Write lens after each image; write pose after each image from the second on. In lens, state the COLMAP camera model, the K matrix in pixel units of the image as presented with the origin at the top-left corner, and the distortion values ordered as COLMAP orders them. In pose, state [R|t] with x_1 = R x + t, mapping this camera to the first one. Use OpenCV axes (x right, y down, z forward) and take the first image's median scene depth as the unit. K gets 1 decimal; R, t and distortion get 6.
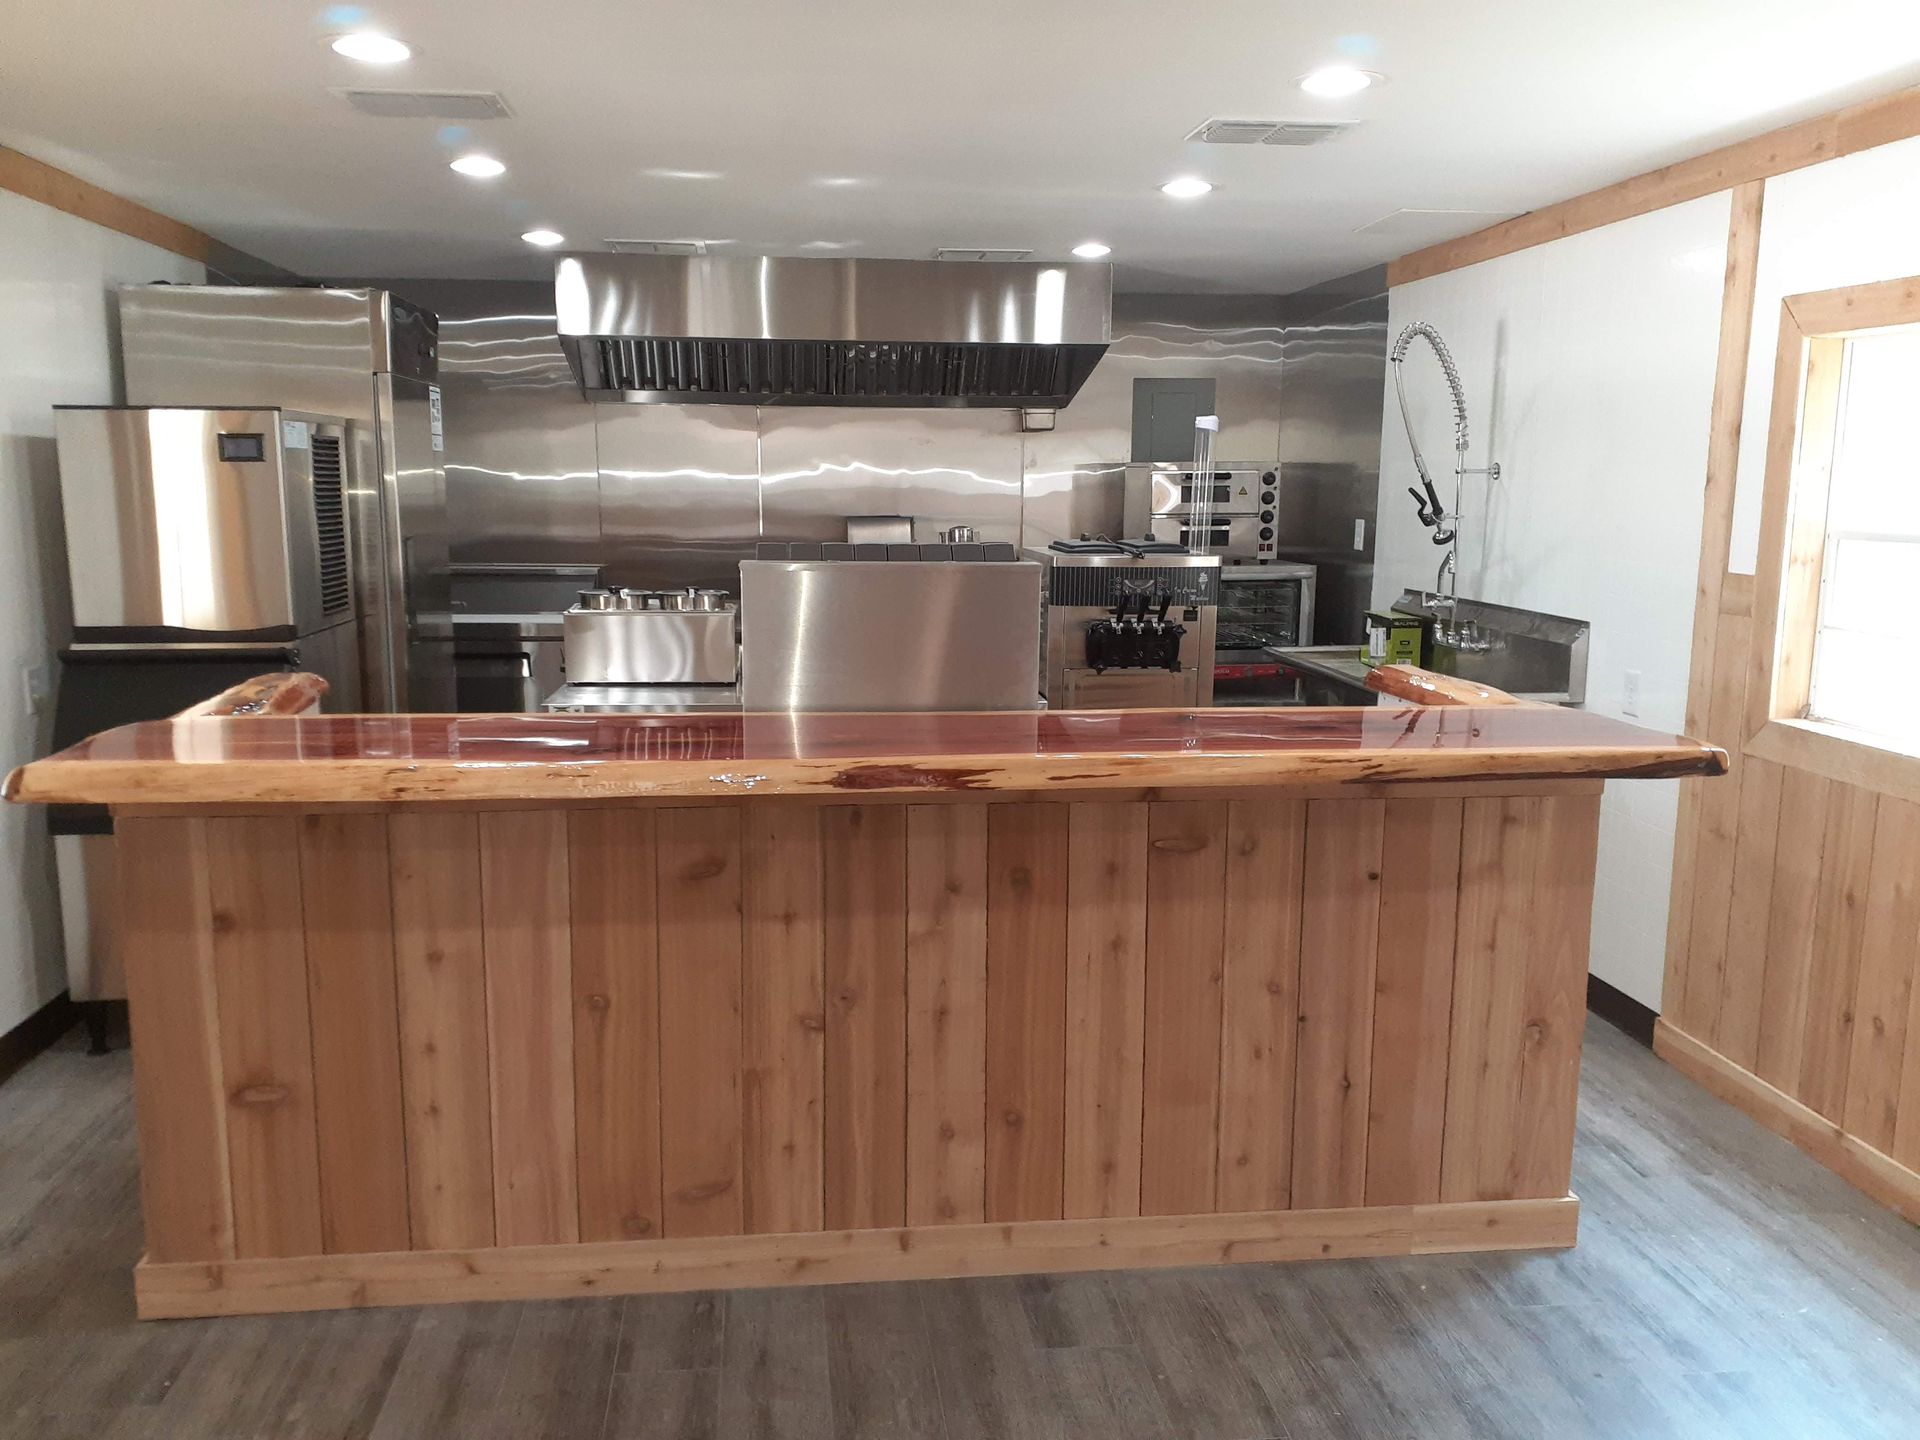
lens RADIAL K [[1552.1, 0, 955.2], [0, 1552.1, 719.8], [0, 0, 1]] dist [0.073590, -0.118876]
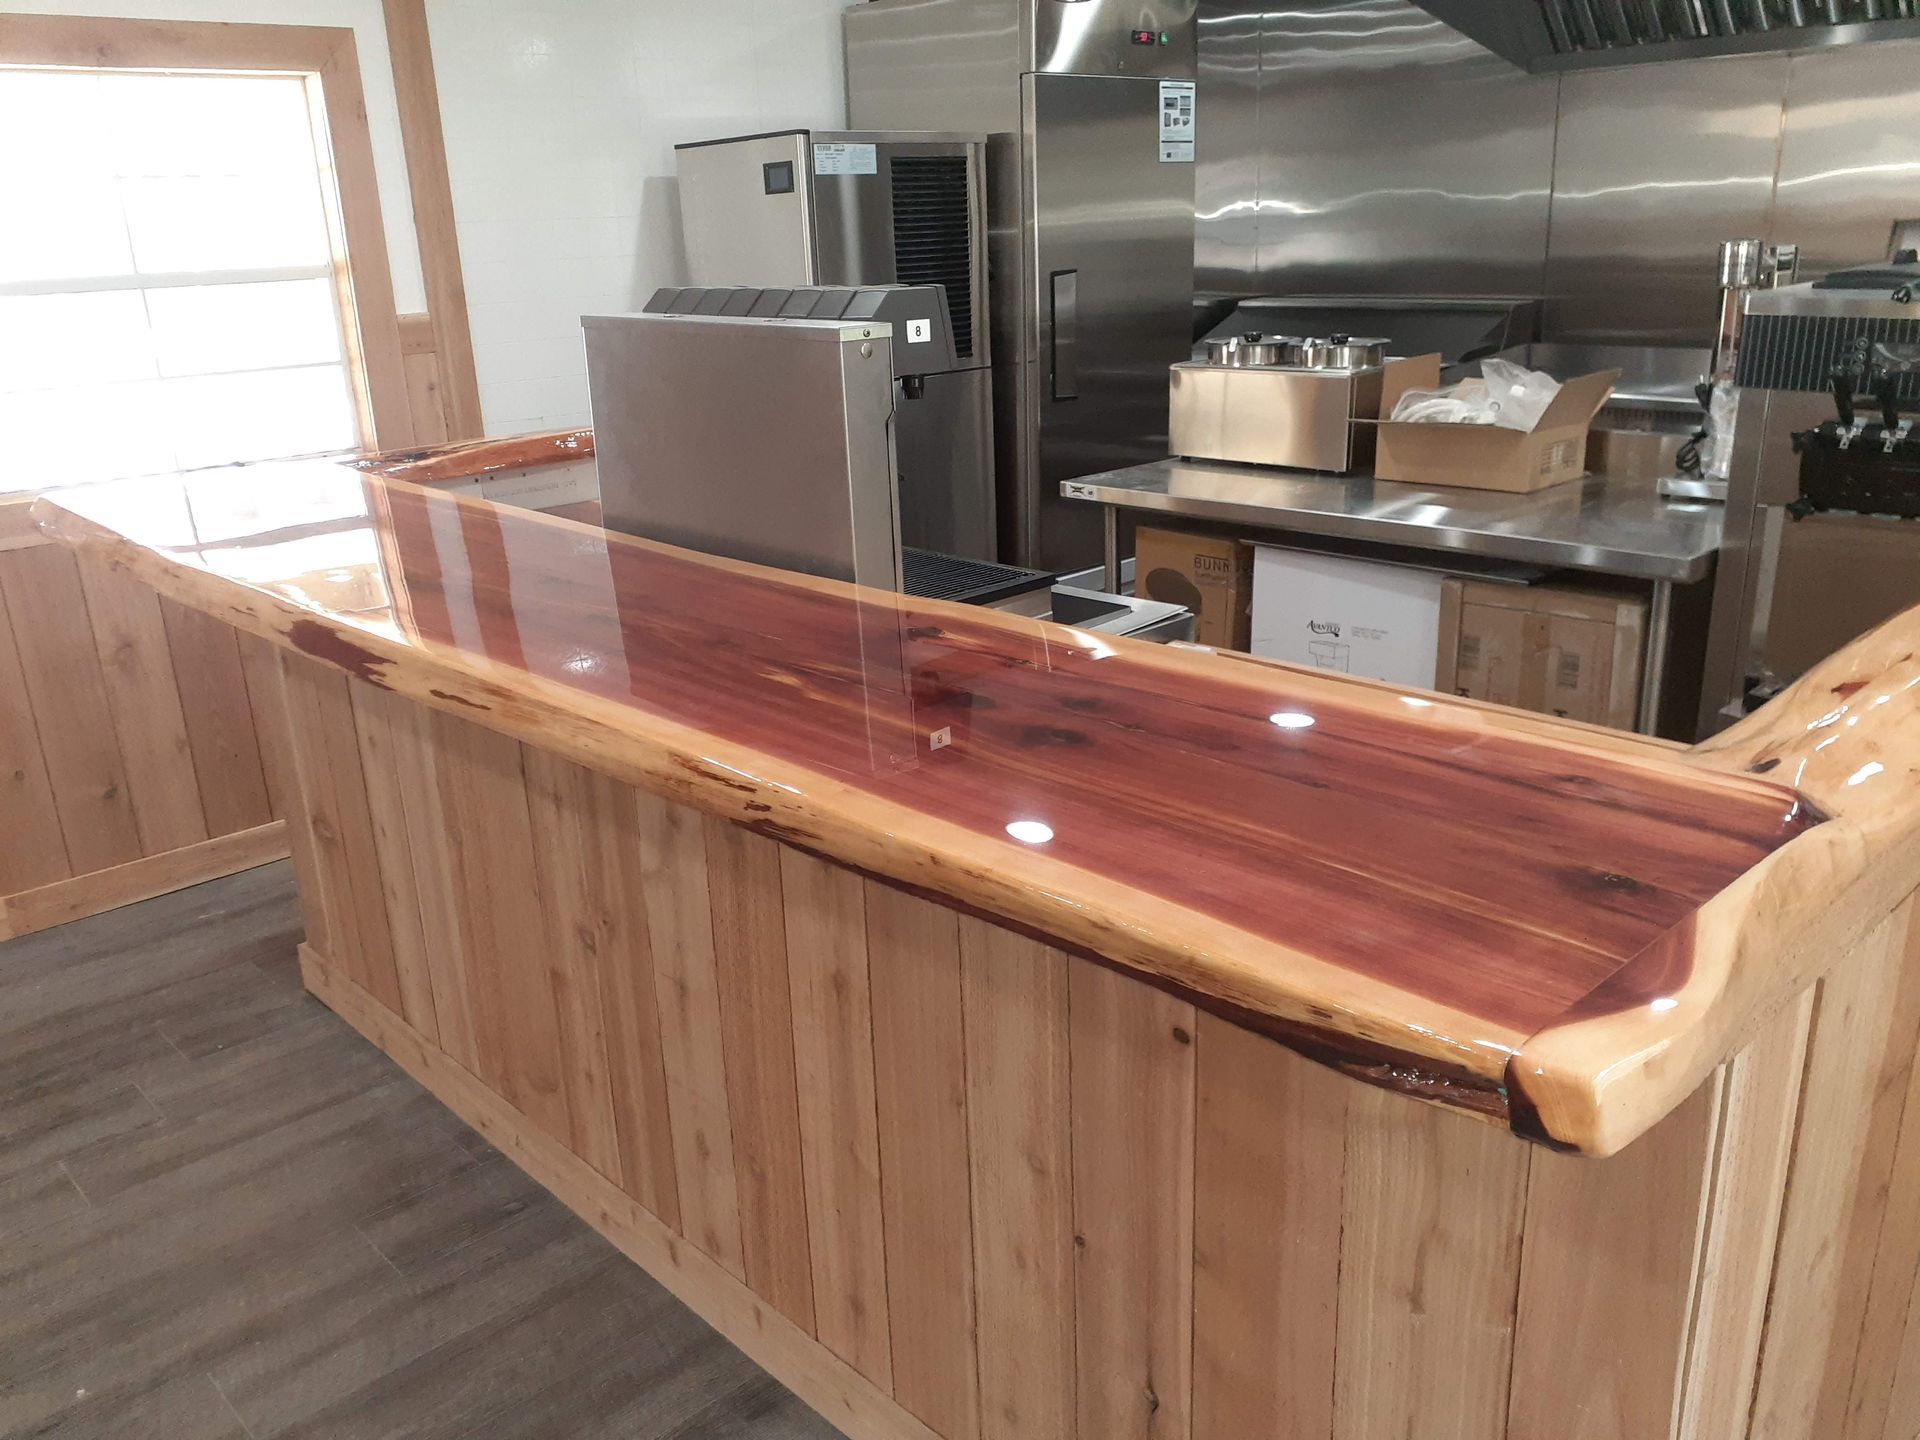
lens RADIAL K [[1598.4, 0, 953.6], [0, 1598.4, 736.1], [0, 0, 1]] dist [0.015020, 0.017289]
pose [[0.559087, 0.226313, -0.797624, 0.596144], [-0.078177, 0.972129, 0.221028, -0.088977], [0.825415, -0.061218, 0.561197, 0.685248]]
